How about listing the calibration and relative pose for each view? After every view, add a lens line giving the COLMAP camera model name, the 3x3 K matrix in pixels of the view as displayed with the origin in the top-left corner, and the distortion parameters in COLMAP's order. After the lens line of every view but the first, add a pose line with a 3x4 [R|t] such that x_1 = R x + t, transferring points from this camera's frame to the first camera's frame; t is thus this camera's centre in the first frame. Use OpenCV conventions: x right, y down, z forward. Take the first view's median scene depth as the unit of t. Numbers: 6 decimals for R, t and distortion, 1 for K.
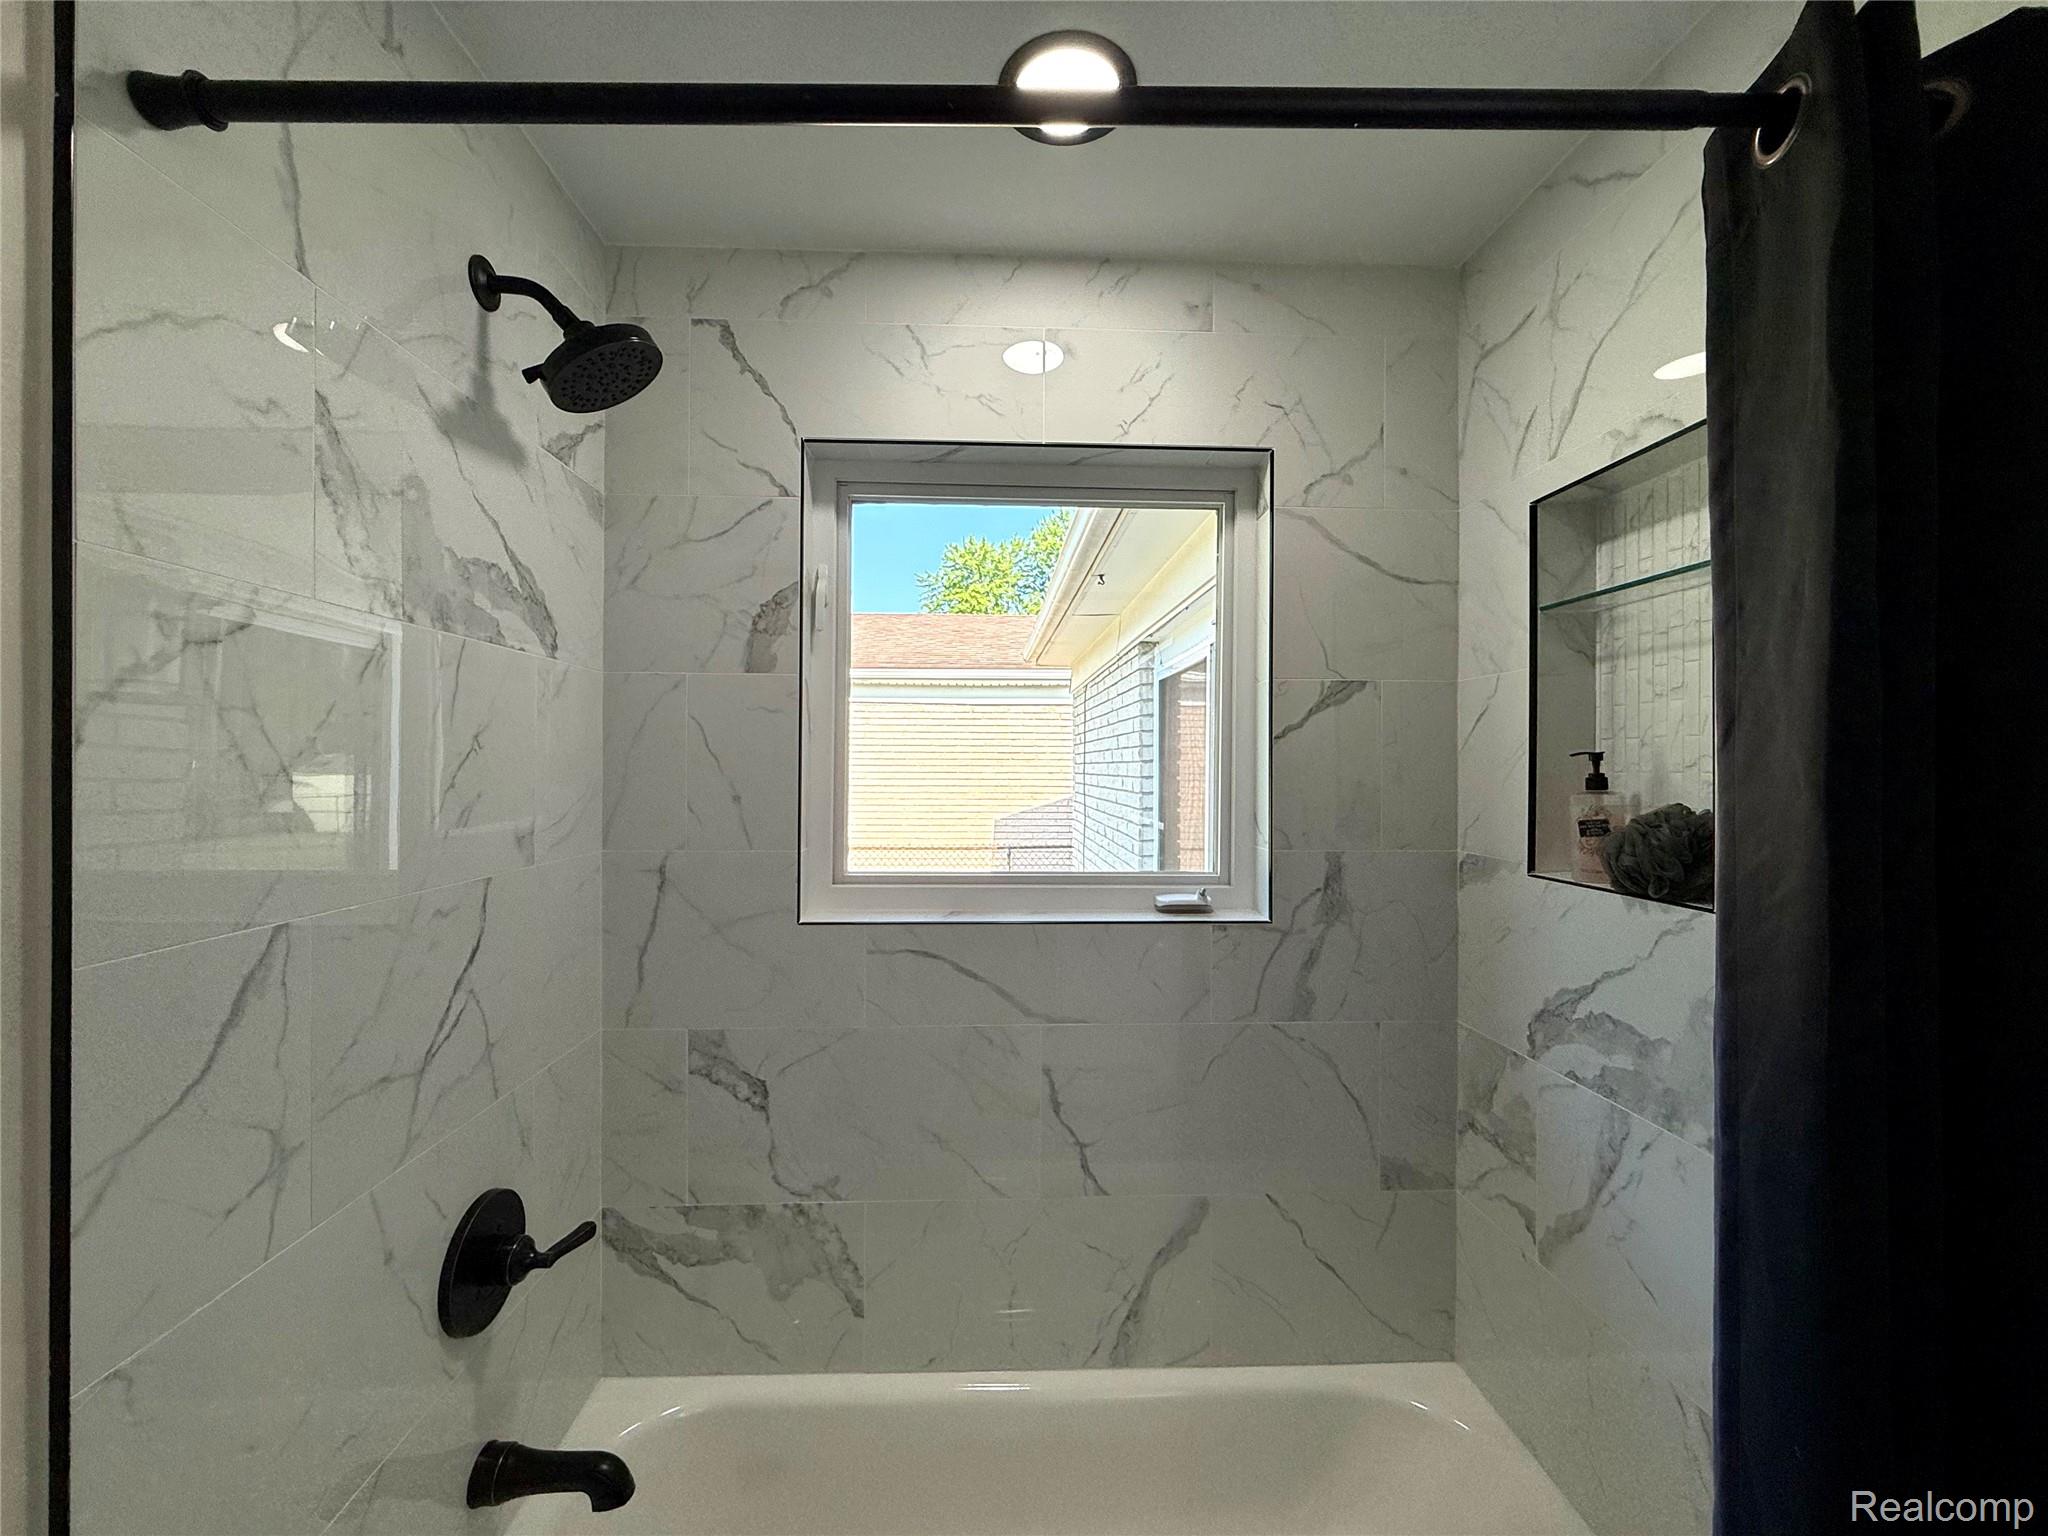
lens RADIAL K [[819.2, 0, 1016.8], [0, 819.2, 766.3], [0, 0, 1]] dist [-0.001339, 0.000283]
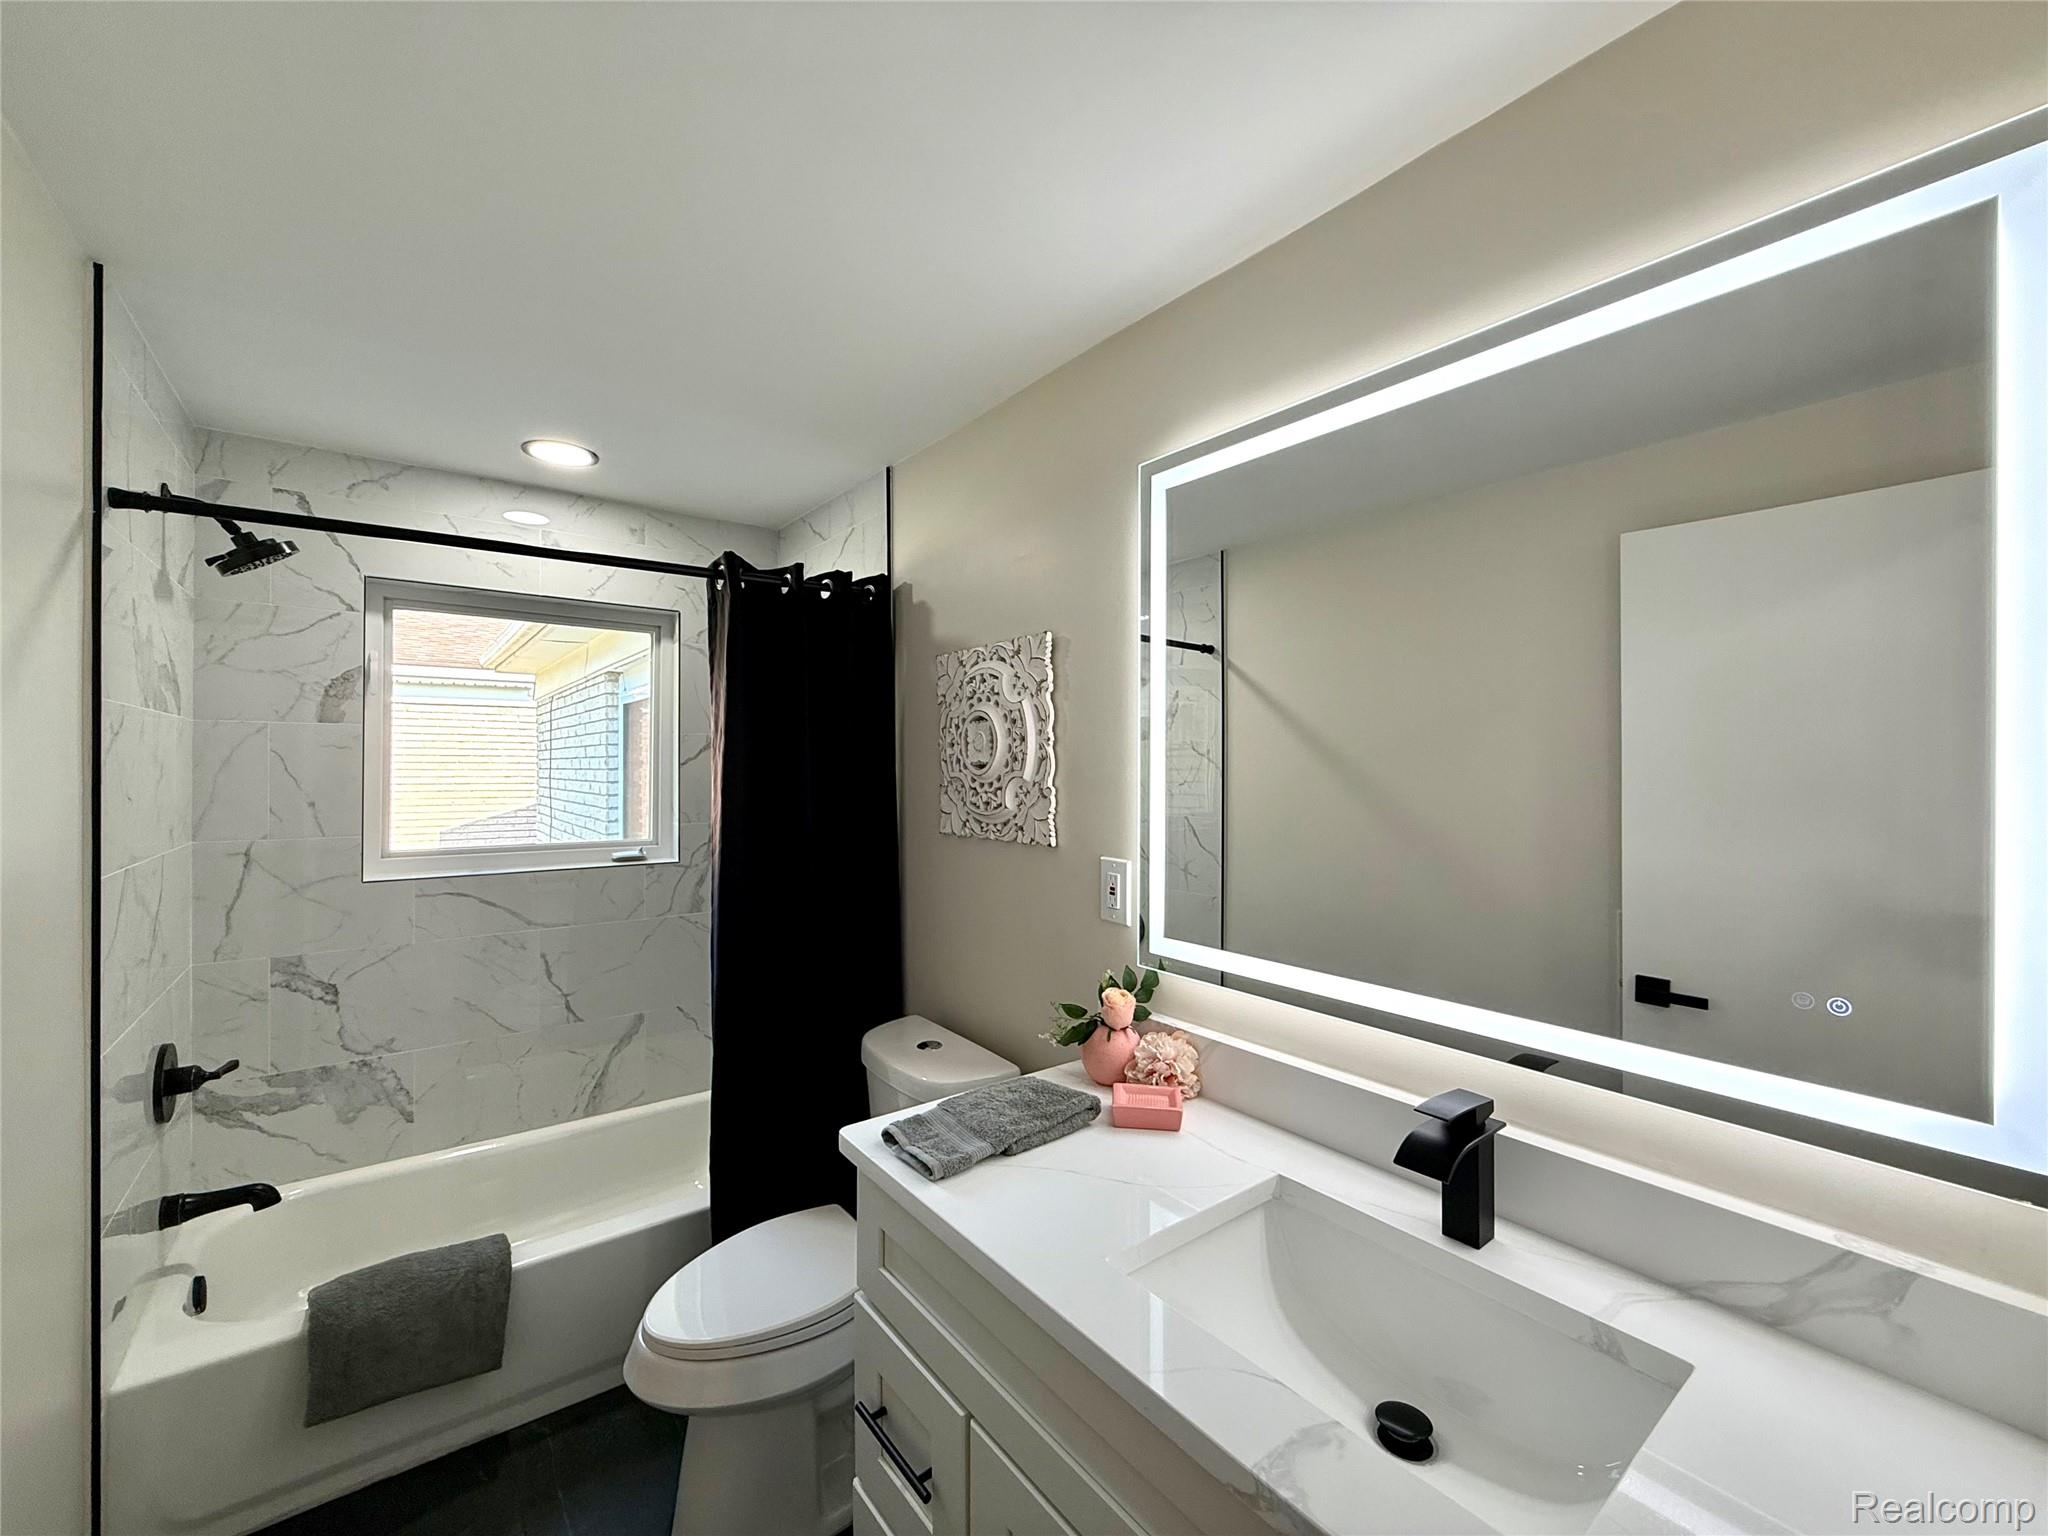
lens RADIAL K [[819.2, 0, 1016.8], [0, 819.2, 766.3], [0, 0, 1]] dist [-0.001339, 0.000283]
pose [[0.819933, -0.001690, 0.572458, -0.133658], [0.001384, 0.999999, 0.000970, -0.031129], [-0.572458, -0.000003, 0.819934, -1.007007]]
